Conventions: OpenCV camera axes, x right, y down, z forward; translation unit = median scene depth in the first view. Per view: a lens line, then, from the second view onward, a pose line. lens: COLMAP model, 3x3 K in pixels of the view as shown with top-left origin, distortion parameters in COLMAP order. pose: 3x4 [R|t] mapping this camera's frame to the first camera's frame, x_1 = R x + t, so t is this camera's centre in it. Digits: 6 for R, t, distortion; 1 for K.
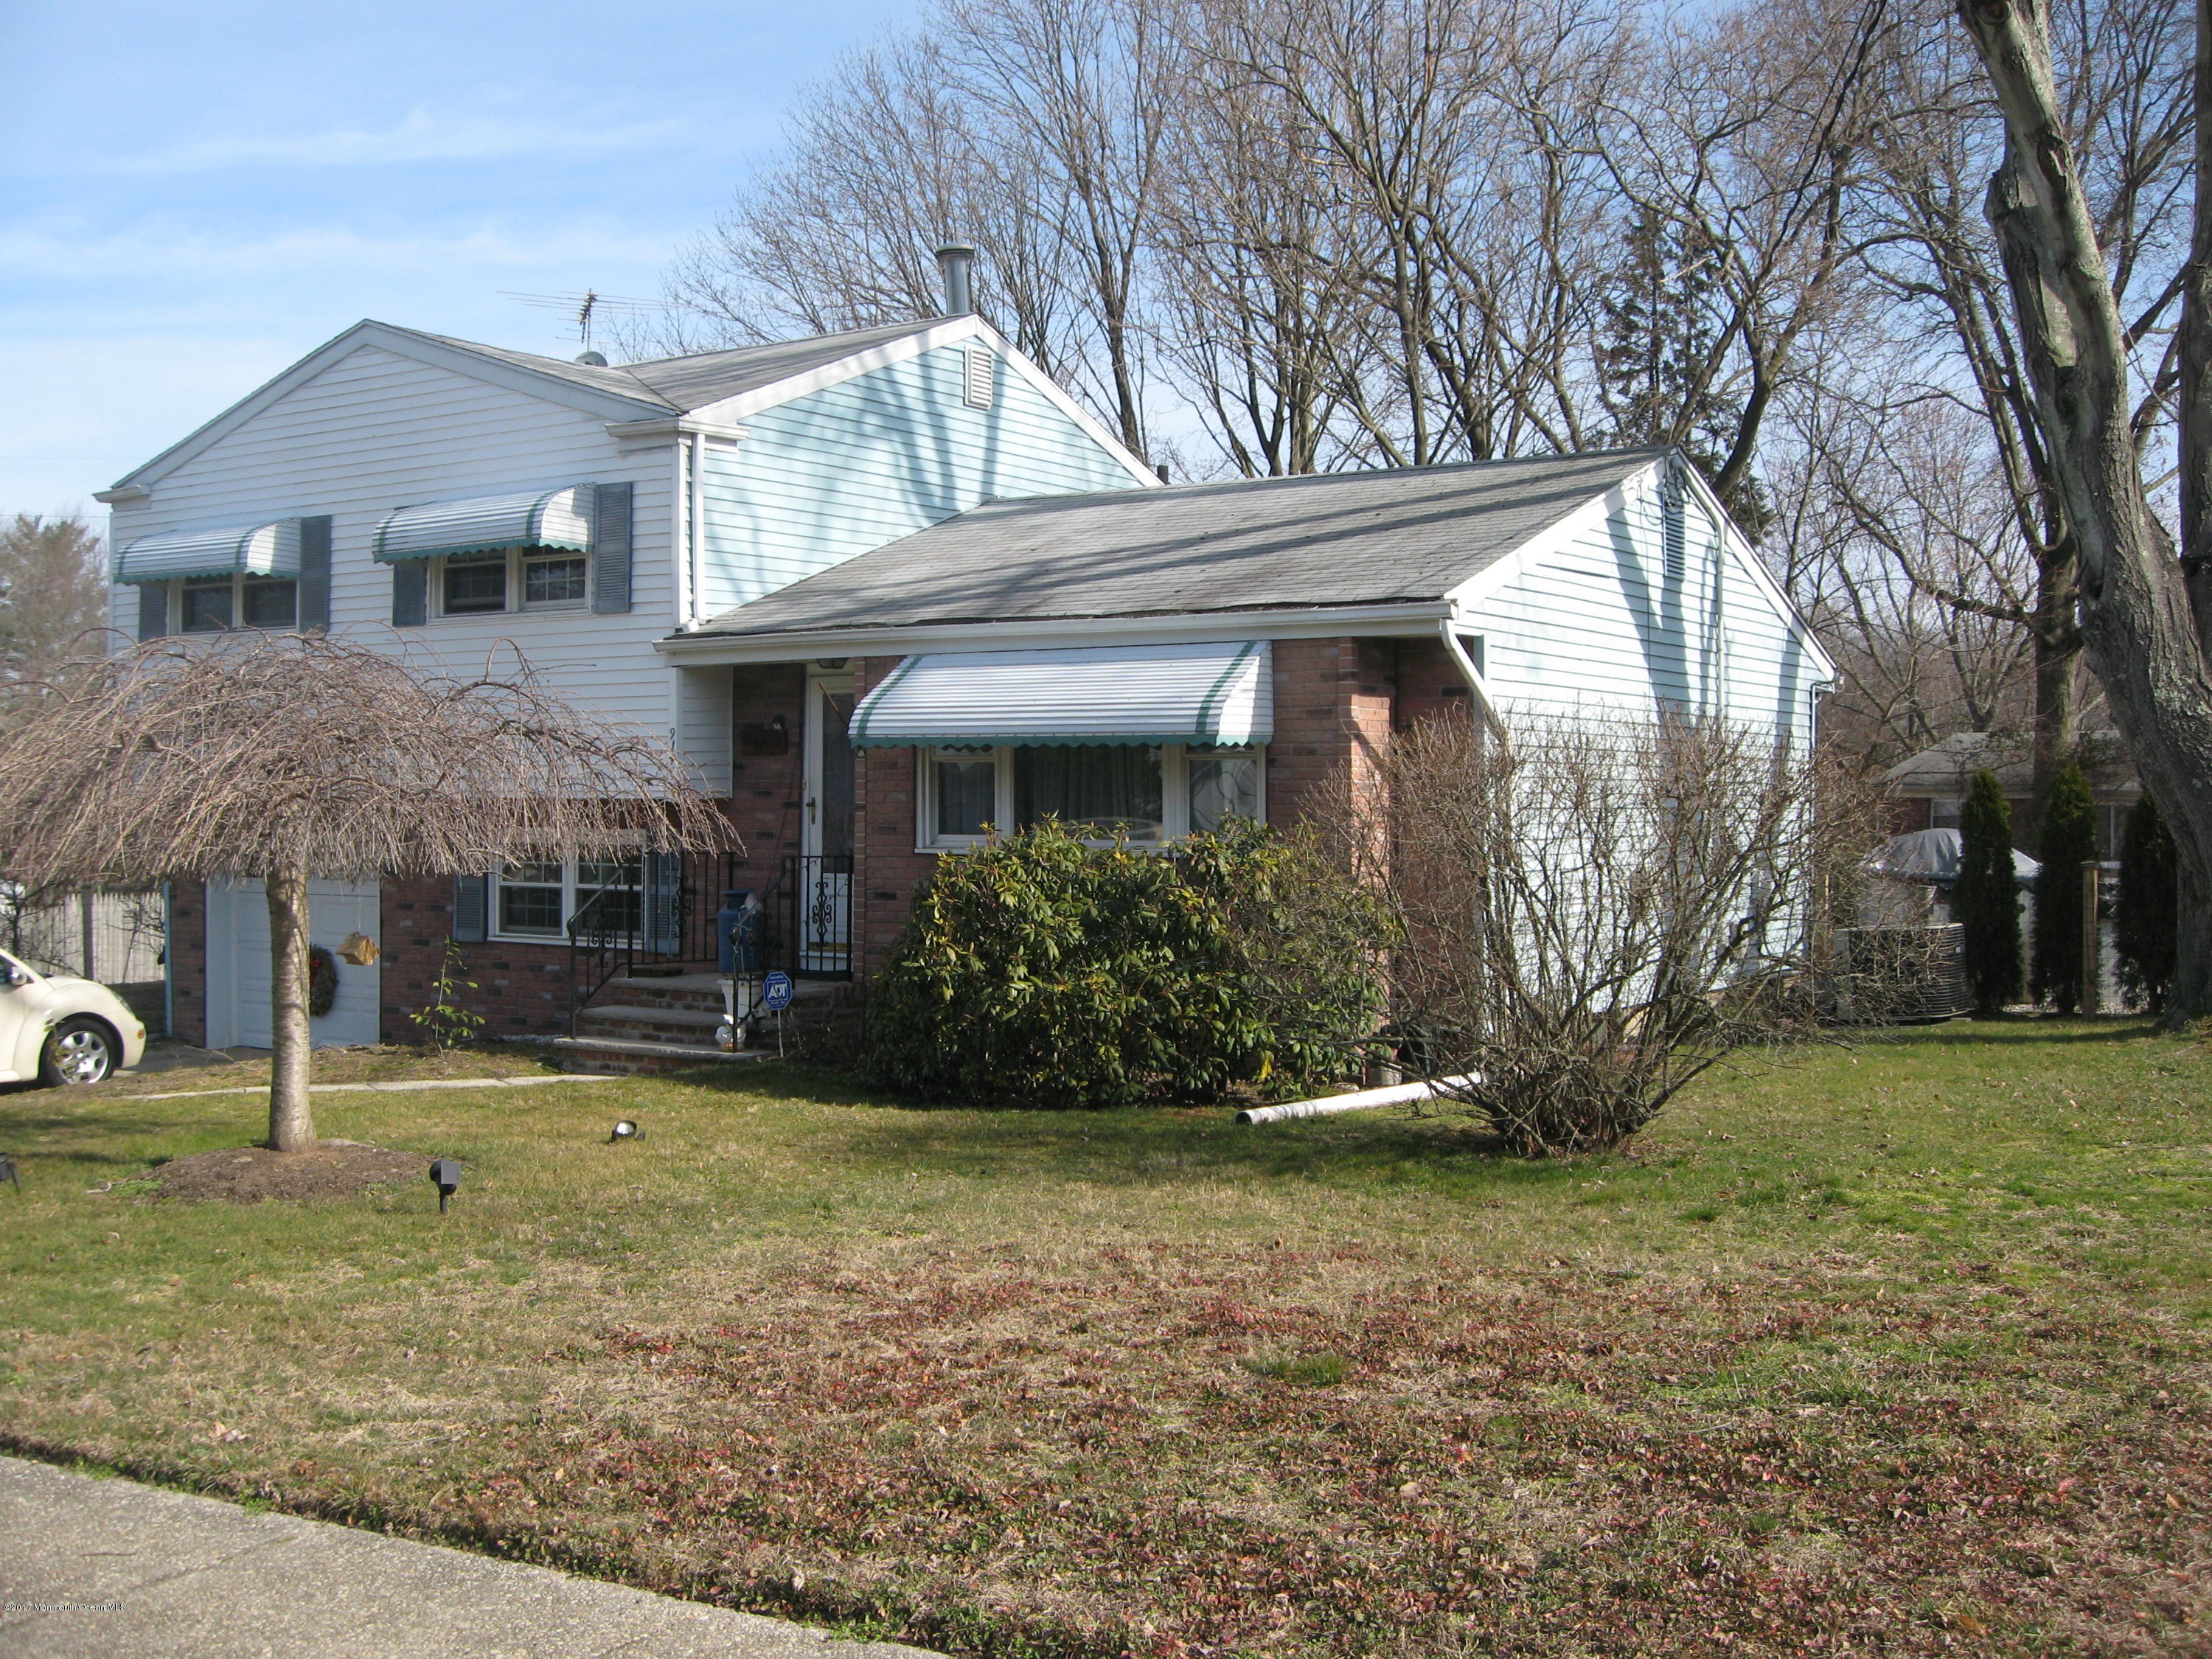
lens RADIAL K [[2396.9, 0, 1106.0], [0, 2396.9, 829.5], [0, 0, 1]] dist [-0.196757, 0.328132]
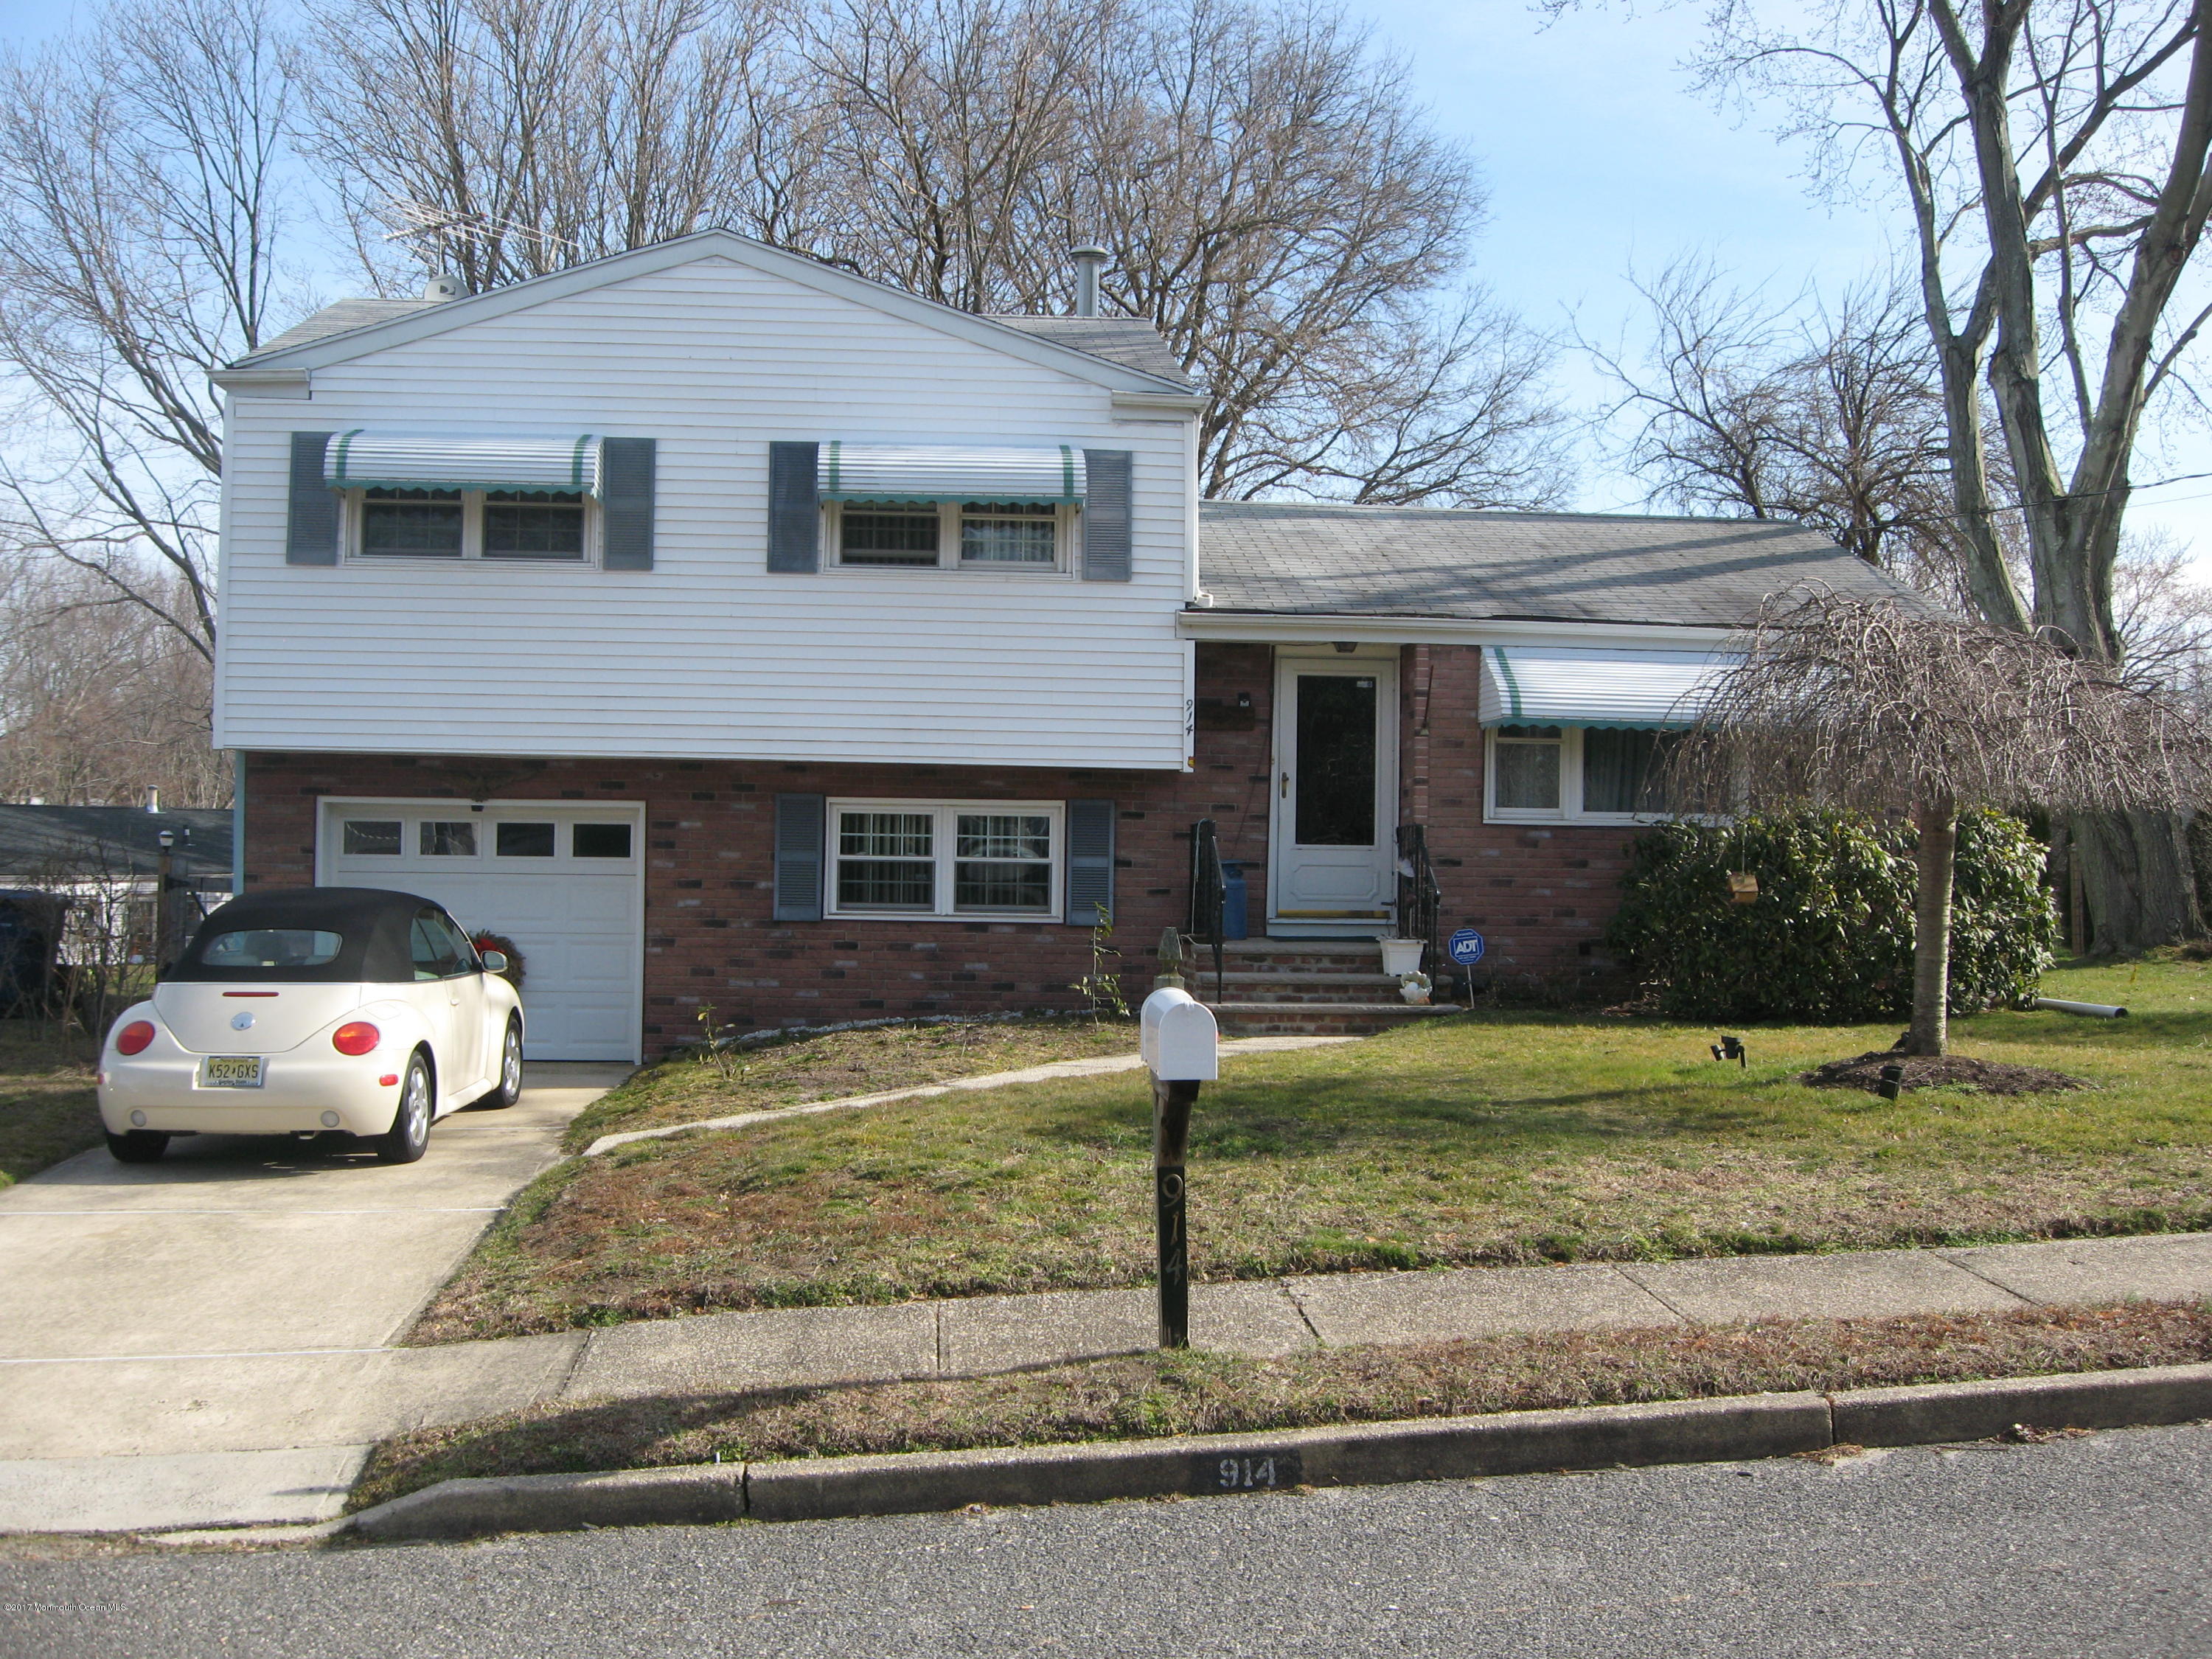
lens RADIAL K [[2396.9, 0, 1106.0], [0, 2396.9, 829.5], [0, 0, 1]] dist [-0.196757, 0.328132]
pose [[0.775909, 0.013032, 0.630710, -0.828267], [-0.005238, 0.999885, -0.014217, 0.026562], [-0.630823, 0.007728, 0.775888, 0.225170]]
